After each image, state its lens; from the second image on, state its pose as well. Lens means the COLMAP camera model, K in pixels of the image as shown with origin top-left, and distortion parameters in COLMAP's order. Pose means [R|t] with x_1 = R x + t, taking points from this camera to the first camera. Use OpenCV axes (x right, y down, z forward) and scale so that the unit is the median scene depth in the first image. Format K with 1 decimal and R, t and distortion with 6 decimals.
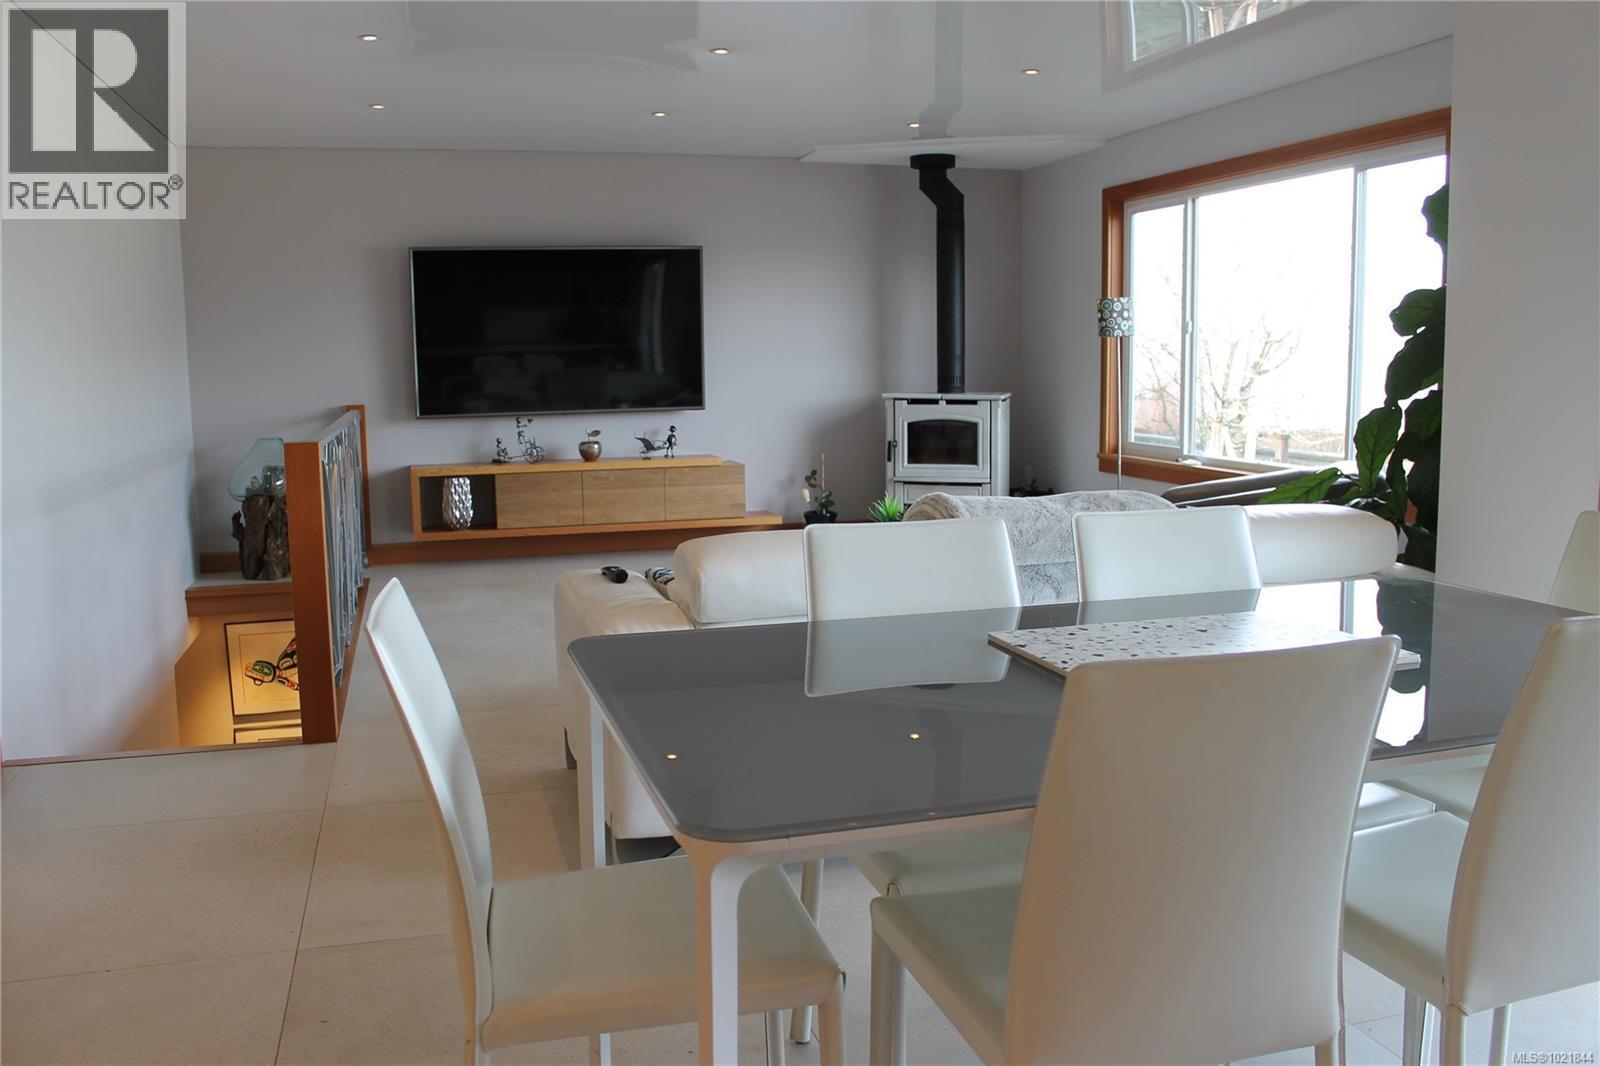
lens RADIAL K [[1343.4, 0, 825.0], [0, 1343.4, 531.5], [0, 0, 1]] dist [-0.174044, 0.161217]
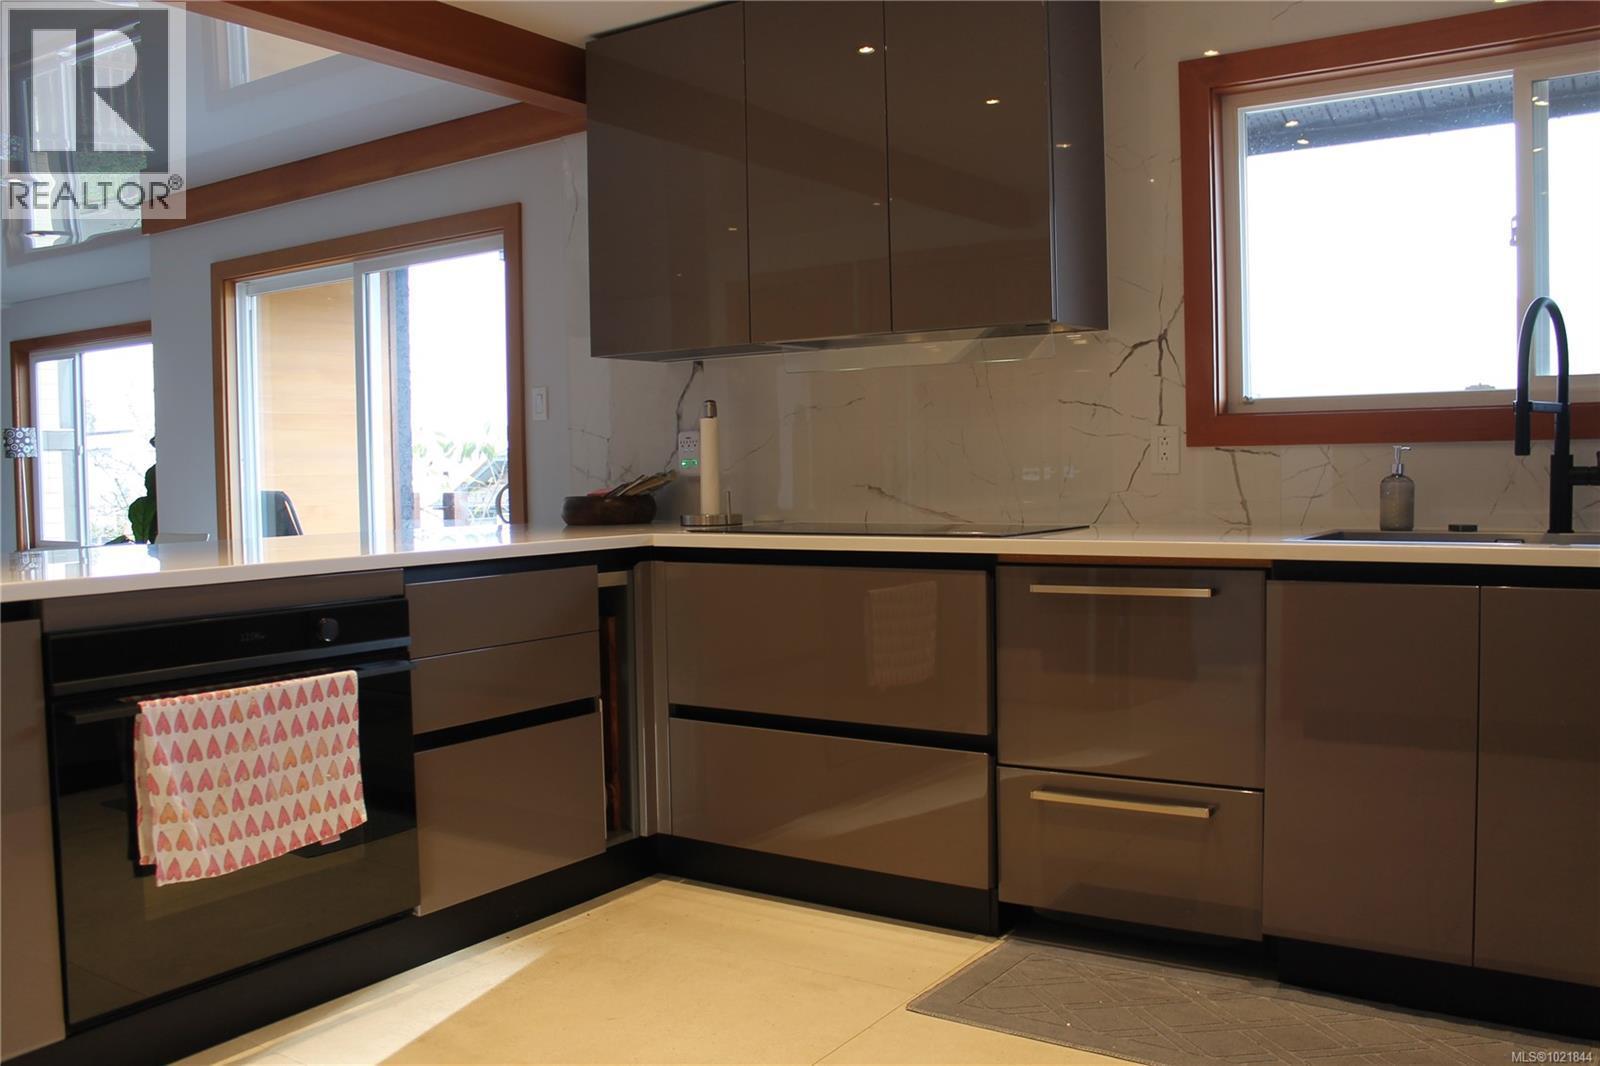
lens RADIAL K [[1343.4, 0, 825.0], [0, 1343.4, 531.5], [0, 0, 1]] dist [-0.174044, 0.161217]
pose [[0.767722, -0.032232, 0.639972, 0.016564], [0.090176, 0.994230, -0.058103, 0.061811], [-0.634407, 0.102317, 0.766198, -0.407992]]
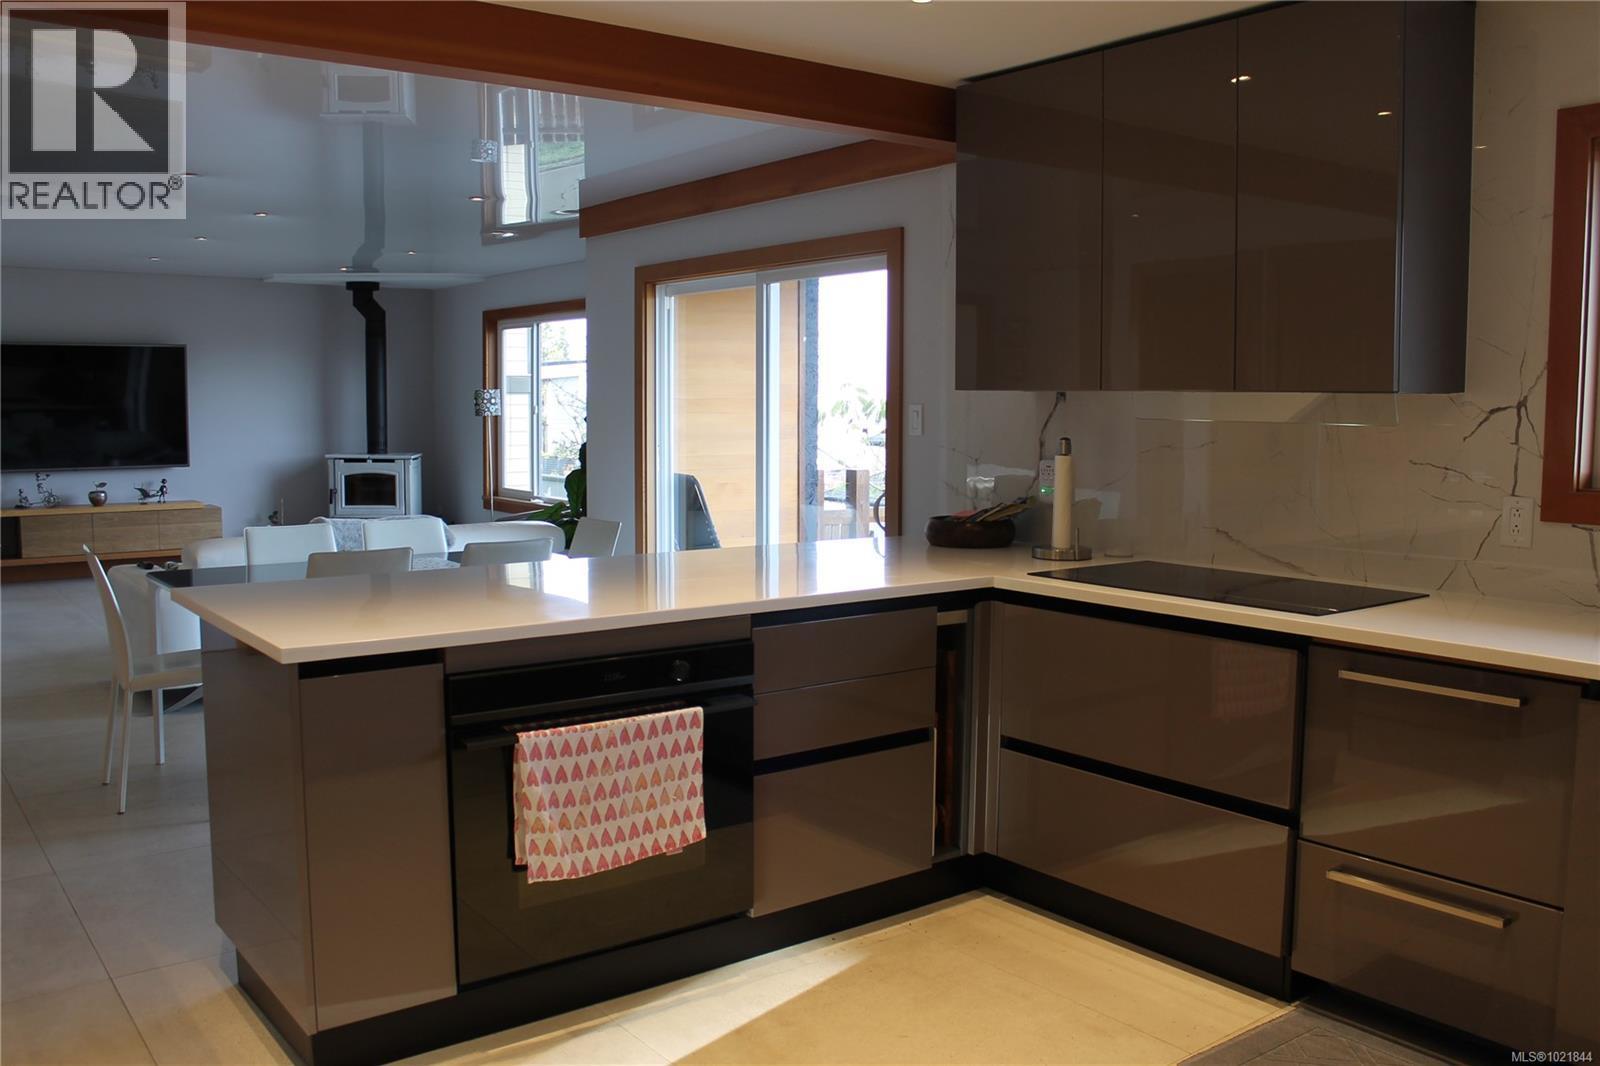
lens RADIAL K [[1343.4, 0, 825.0], [0, 1343.4, 531.5], [0, 0, 1]] dist [-0.174044, 0.161217]
pose [[0.931820, -0.017426, 0.362503, 0.030979], [0.029152, 0.999213, -0.026902, 0.027798], [-0.361749, 0.035636, 0.931594, -0.448095]]
